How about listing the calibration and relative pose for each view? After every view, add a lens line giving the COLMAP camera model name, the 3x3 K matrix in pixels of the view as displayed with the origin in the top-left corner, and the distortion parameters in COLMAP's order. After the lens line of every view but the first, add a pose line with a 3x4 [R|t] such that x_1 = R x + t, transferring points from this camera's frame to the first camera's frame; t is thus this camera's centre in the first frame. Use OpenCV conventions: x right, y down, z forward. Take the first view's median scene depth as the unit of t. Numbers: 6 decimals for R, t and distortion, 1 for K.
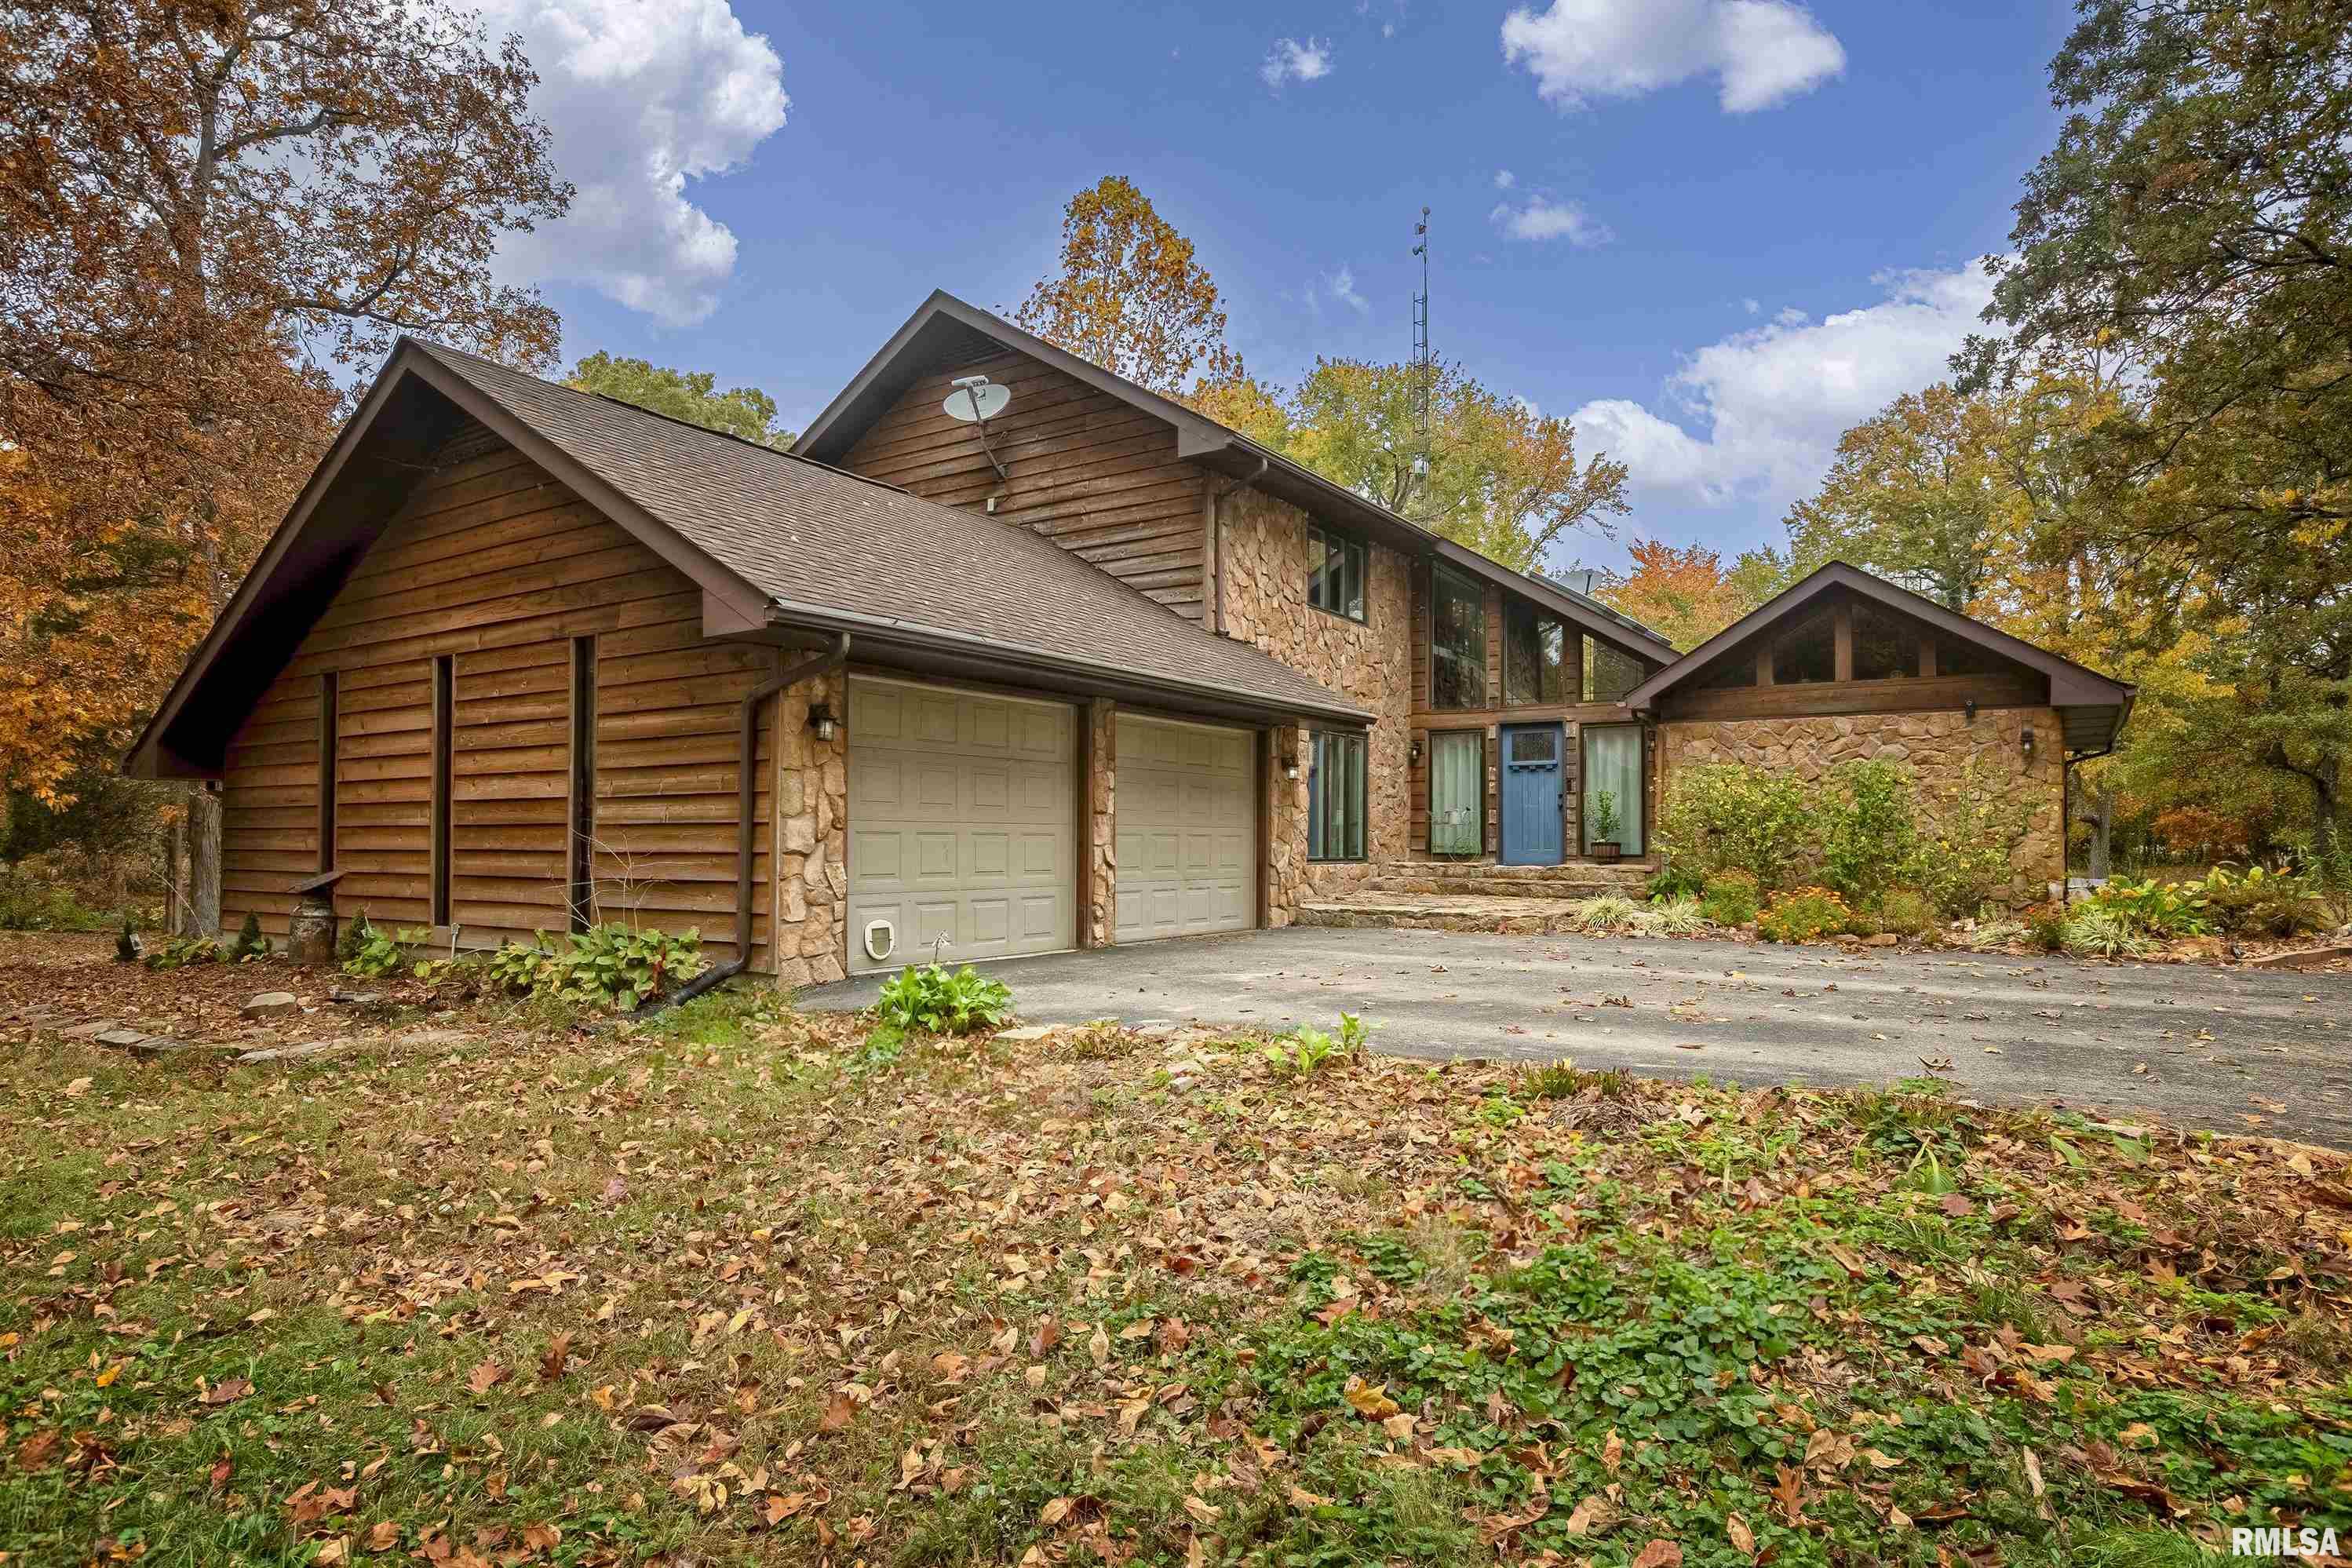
lens RADIAL K [[1336.4, 0, 1206.3], [0, 1336.4, 829.6], [0, 0, 1]] dist [0.001333, 0.000543]
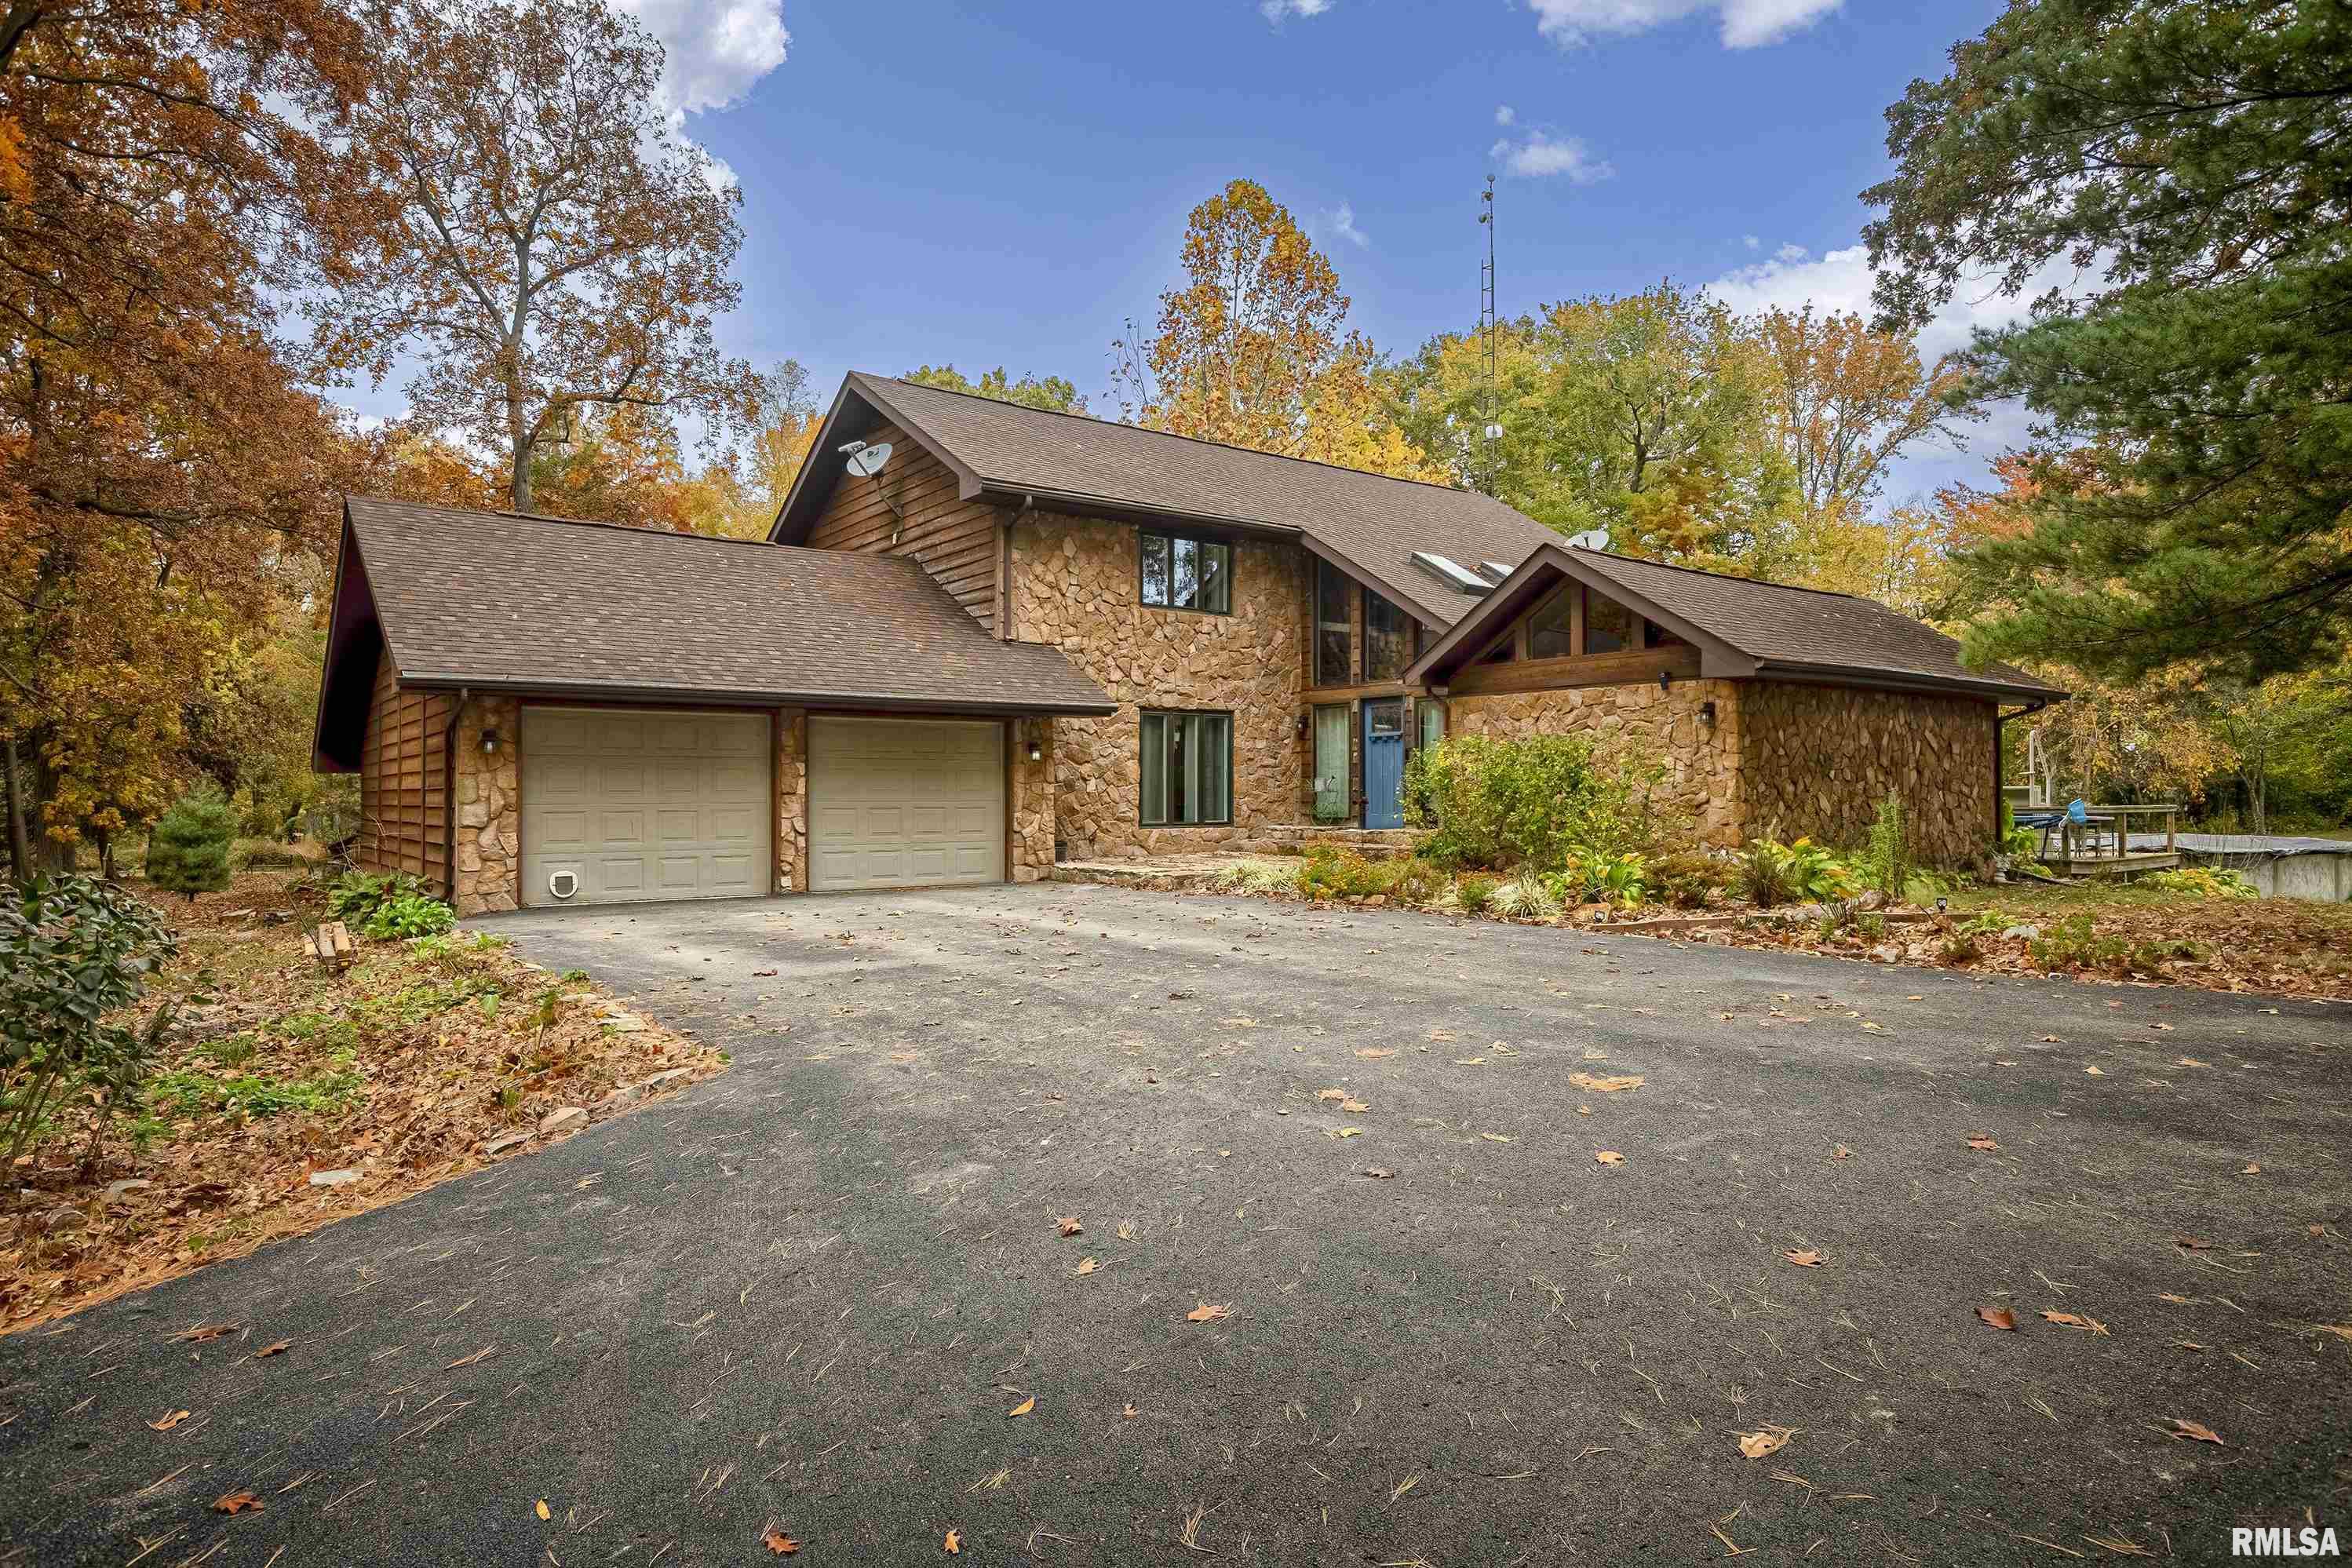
lens RADIAL K [[1386.8, 0, 1183.9], [0, 1386.8, 784.8], [0, 0, 1]] dist [0.000849, 0.001362]
pose [[0.938188, -0.008341, -0.346025, 0.563762], [0.009417, 0.999955, 0.001426, -0.014246], [0.345997, -0.004597, 0.938224, -0.124187]]
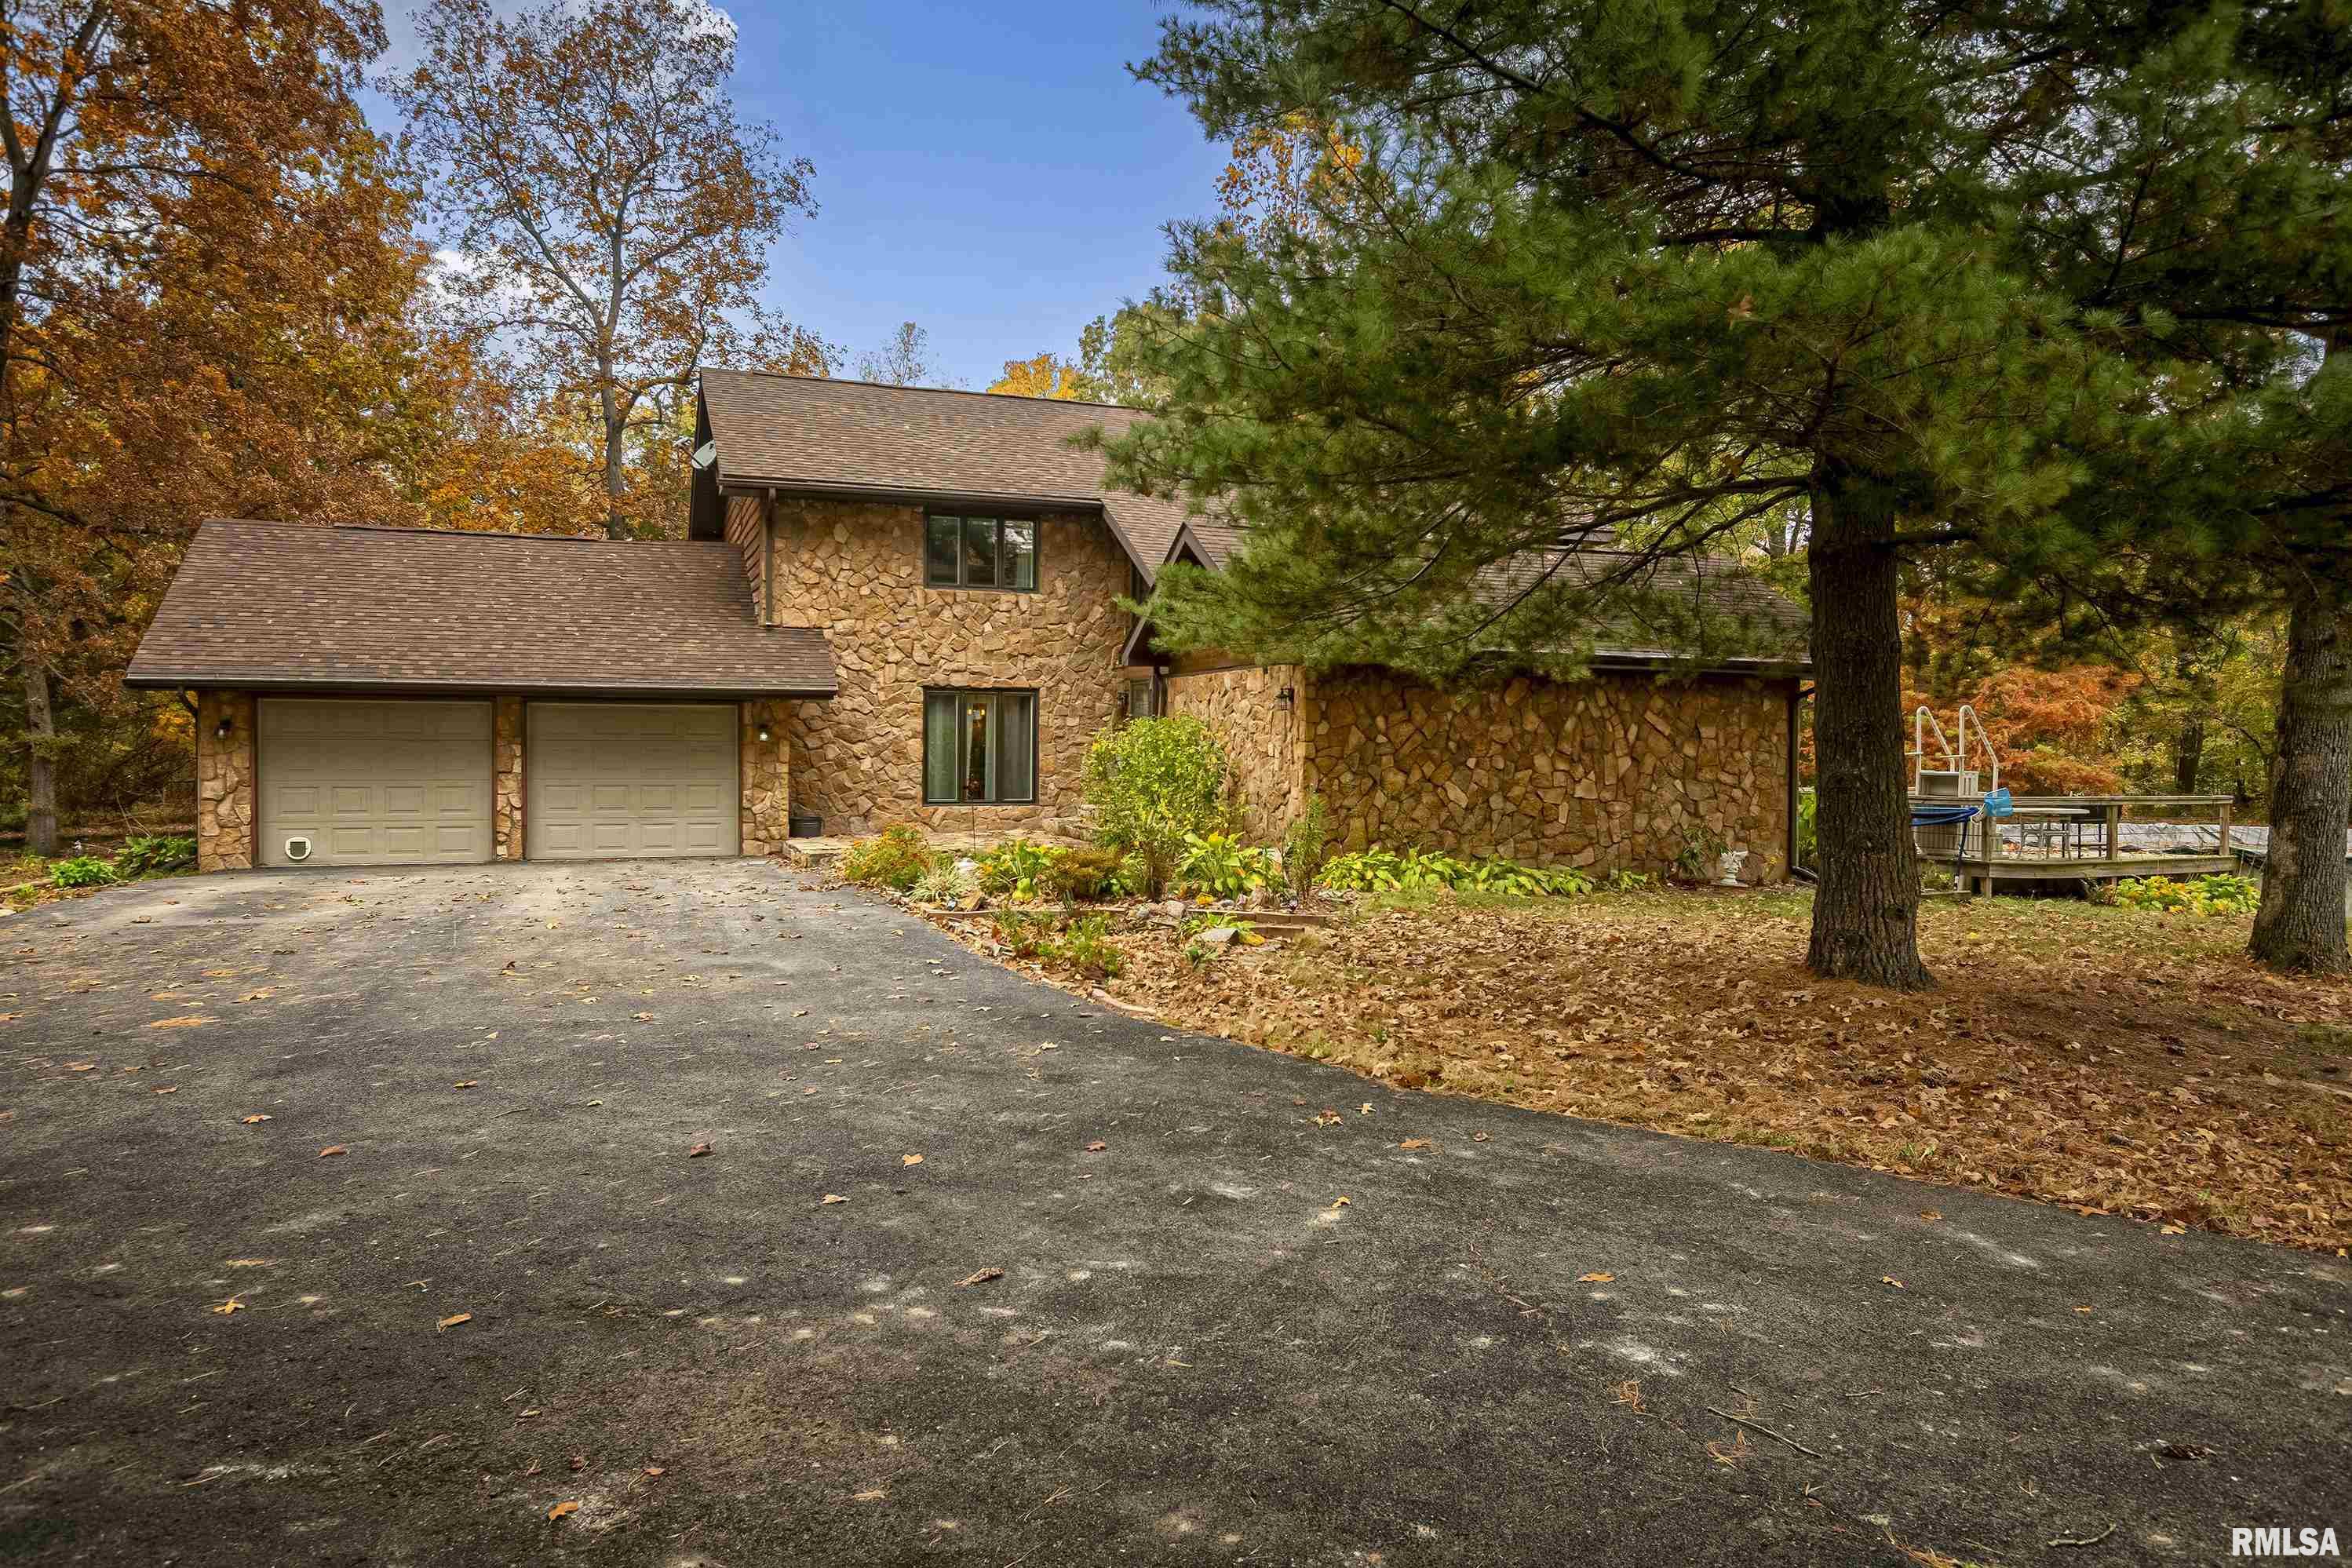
lens RADIAL K [[1572.7, 0, 1166.2], [0, 1572.7, 781.1], [0, 0, 1]] dist [0.006078, -0.000749]
pose [[0.799179, 0.011297, -0.600988, 1.156012], [0.004528, 0.999682, 0.024812, -0.031647], [0.601077, -0.022550, 0.798873, 0.018159]]
